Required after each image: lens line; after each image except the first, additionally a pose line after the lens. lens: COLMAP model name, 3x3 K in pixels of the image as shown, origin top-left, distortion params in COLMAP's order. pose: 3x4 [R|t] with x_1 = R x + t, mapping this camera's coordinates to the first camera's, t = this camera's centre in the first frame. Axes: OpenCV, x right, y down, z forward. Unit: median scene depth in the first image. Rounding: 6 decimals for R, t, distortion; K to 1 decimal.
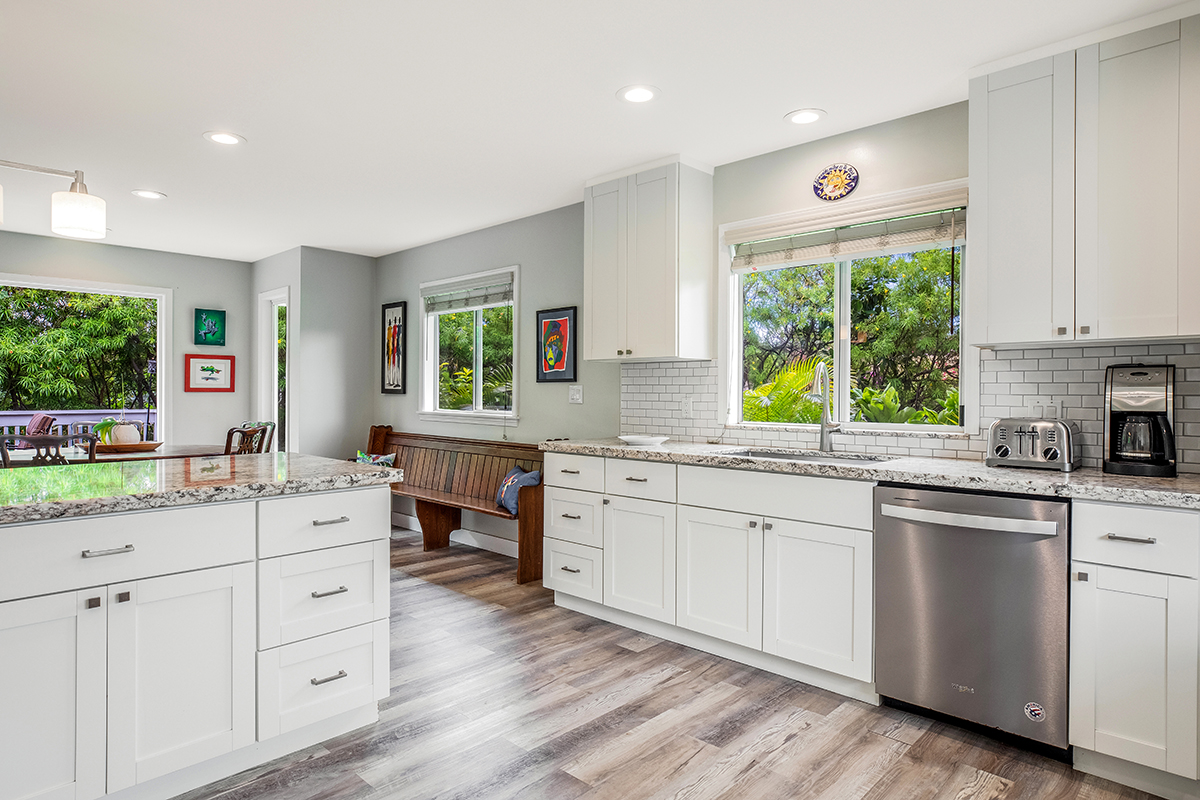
lens RADIAL K [[688.8, 0, 597.8], [0, 688.8, 391.6], [0, 0, 1]] dist [-0.007250, 0.000334]
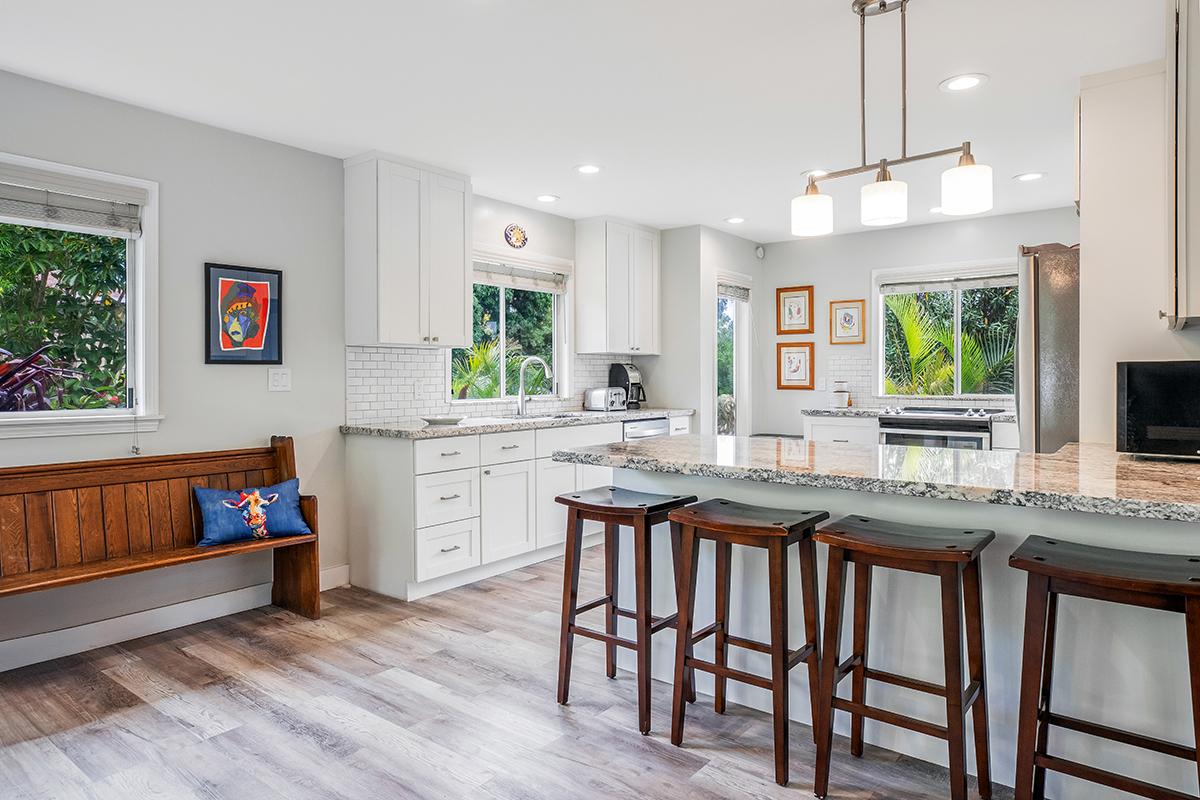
lens RADIAL K [[729.6, 0, 597.3], [0, 729.6, 380.7], [0, 0, 1]] dist [-0.000002, 0.001579]
pose [[-0.100554, -0.012146, 0.994857, -0.872043], [-0.000225, 0.999926, 0.012185, -0.005334], [-0.994932, 0.001001, -0.100549, 0.677920]]
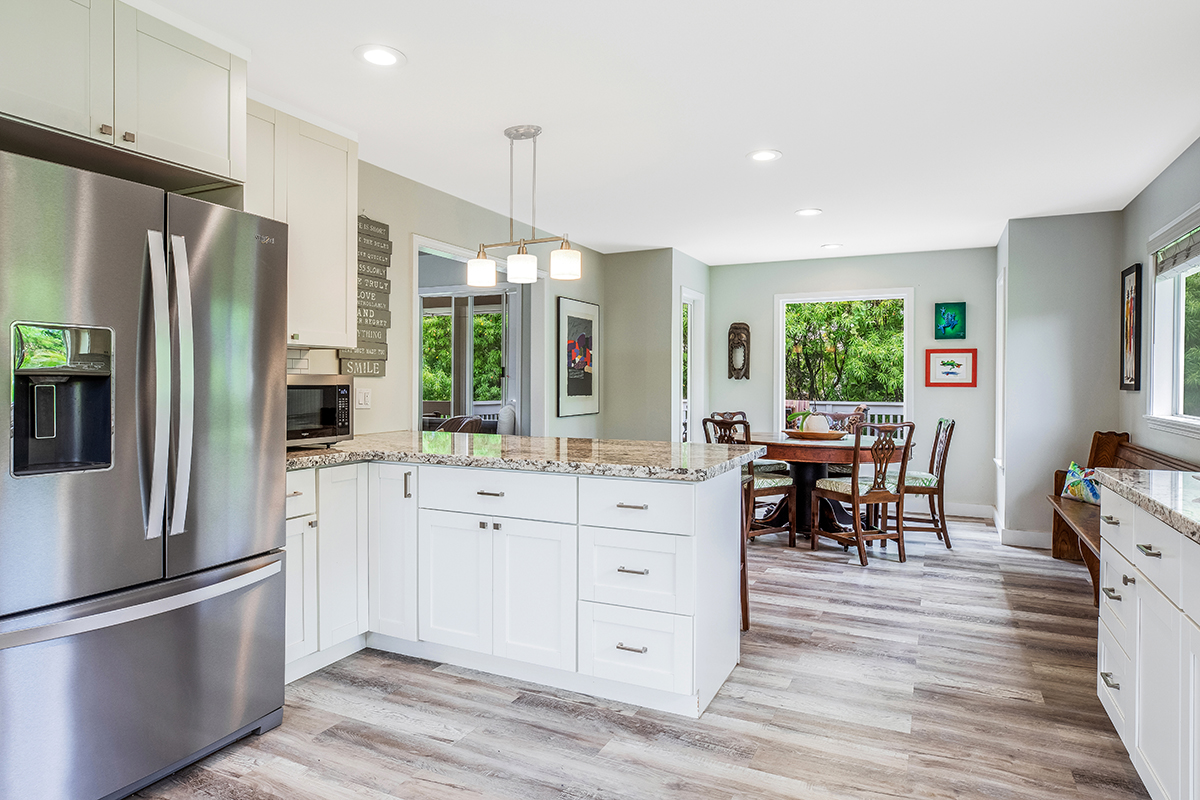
lens RADIAL K [[703.6, 0, 599.5], [0, 703.6, 388.0], [0, 0, 1]] dist [-0.002269, 0.000997]
pose [[0.311032, 0.006702, -0.950376, 0.313049], [-0.002816, 0.999977, 0.006130, -0.003341], [0.950395, 0.000770, 0.311043, 0.283711]]
